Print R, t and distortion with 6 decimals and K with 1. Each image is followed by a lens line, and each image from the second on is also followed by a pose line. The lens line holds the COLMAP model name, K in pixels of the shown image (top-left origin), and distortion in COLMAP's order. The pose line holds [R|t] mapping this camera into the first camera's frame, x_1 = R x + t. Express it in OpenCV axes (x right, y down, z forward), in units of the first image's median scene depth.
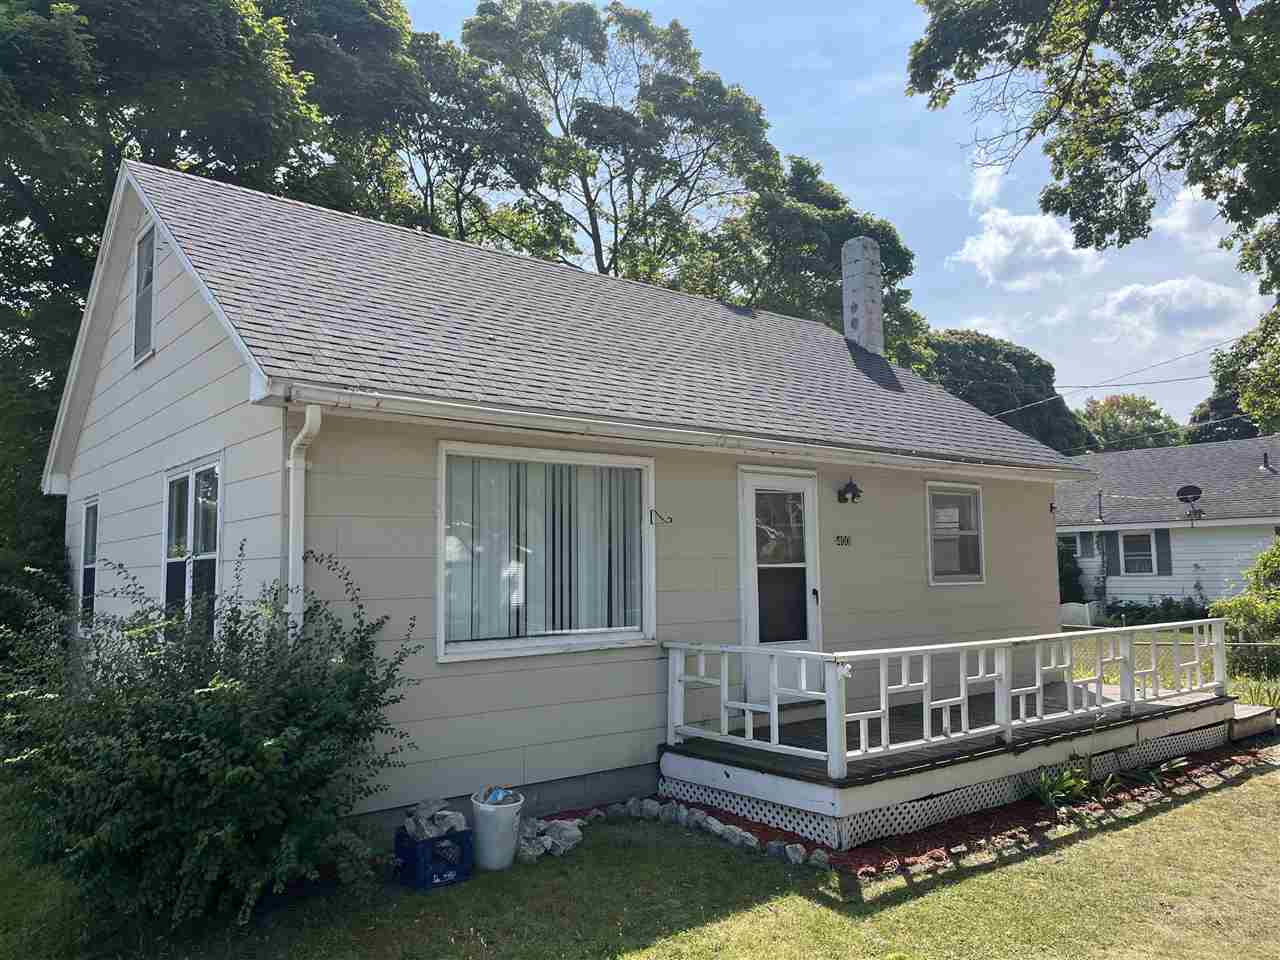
lens RADIAL K [[975.4, 0, 667.6], [0, 975.4, 482.5], [0, 0, 1]] dist [0.056534, -0.001048]
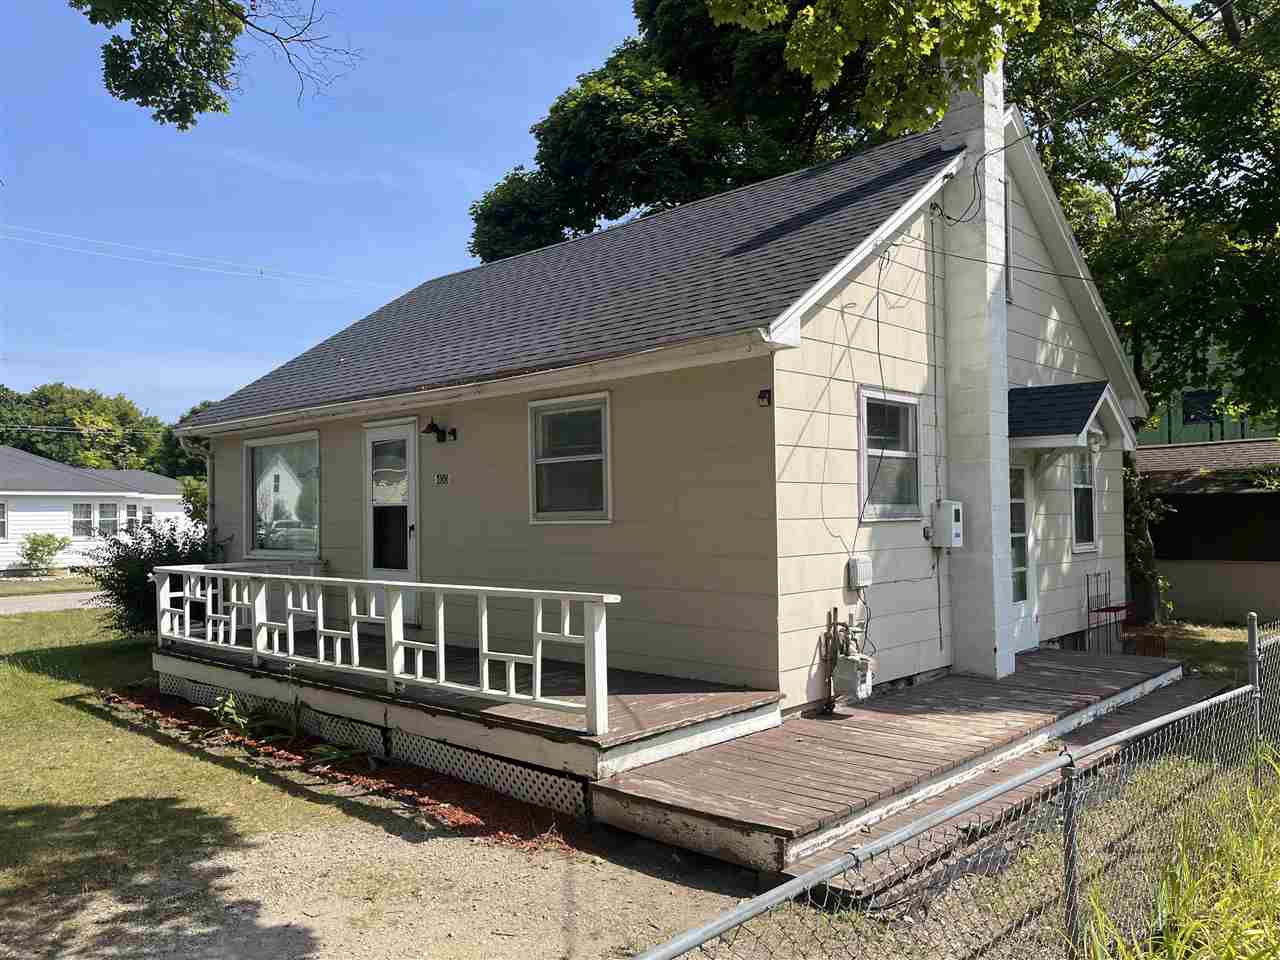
lens RADIAL K [[975.4, 0, 667.6], [0, 975.4, 482.5], [0, 0, 1]] dist [0.056534, -0.001048]
pose [[0.141694, -0.016950, -0.989765, 1.229262], [0.109256, 0.994013, -0.001382, 0.090207], [0.983863, -0.107942, 0.142697, 1.084364]]
